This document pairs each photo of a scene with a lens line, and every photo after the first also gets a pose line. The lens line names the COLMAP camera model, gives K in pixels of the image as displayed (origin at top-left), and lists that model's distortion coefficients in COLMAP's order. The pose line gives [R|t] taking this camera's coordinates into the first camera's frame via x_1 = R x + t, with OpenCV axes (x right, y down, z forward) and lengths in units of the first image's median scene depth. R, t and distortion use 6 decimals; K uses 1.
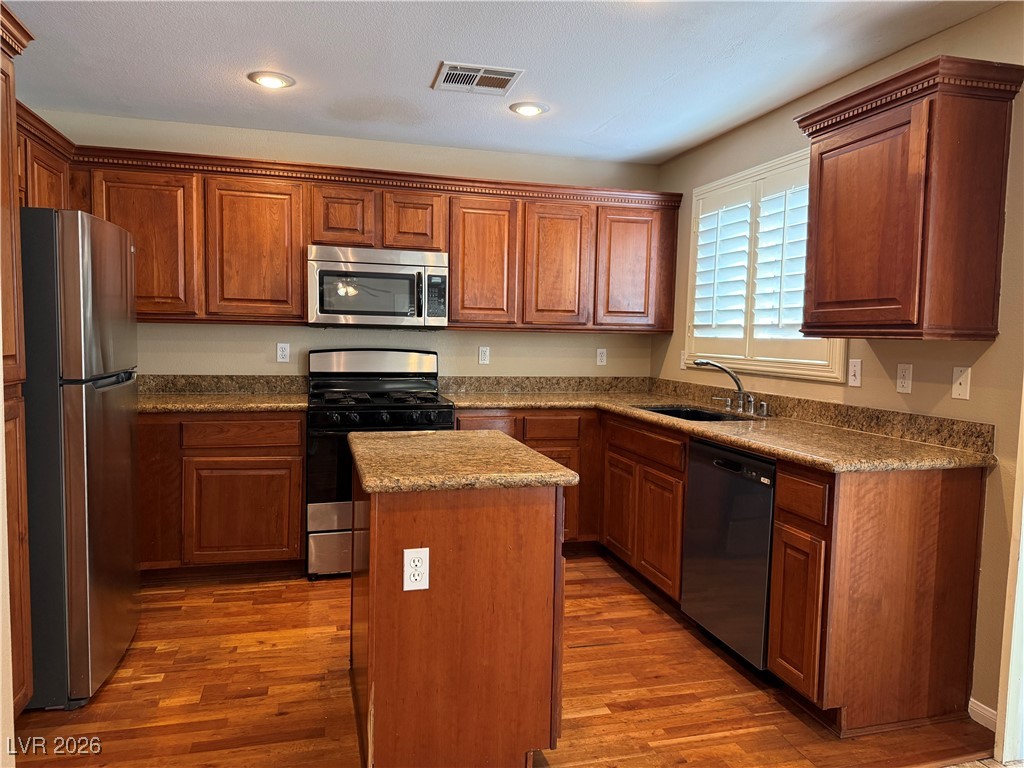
lens RADIAL K [[725.0, 0, 513.5], [0, 725.0, 387.2], [0, 0, 1]] dist [0.076338, -0.085019]
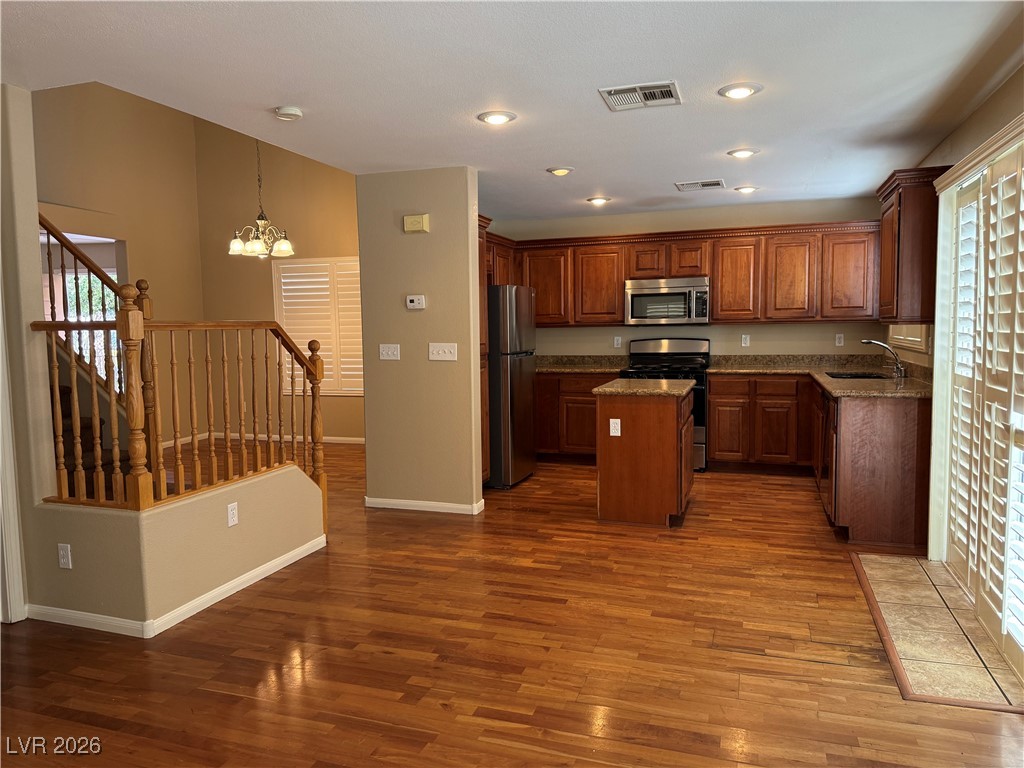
lens RADIAL K [[725.0, 0, 506.9], [0, 725.0, 379.8], [0, 0, 1]] dist [0.076338, -0.085019]
pose [[0.826974, 0.007358, -0.562193, 0.459963], [-0.008066, 0.999967, 0.001224, 0.044548], [0.562183, 0.003523, 0.827005, -0.597555]]
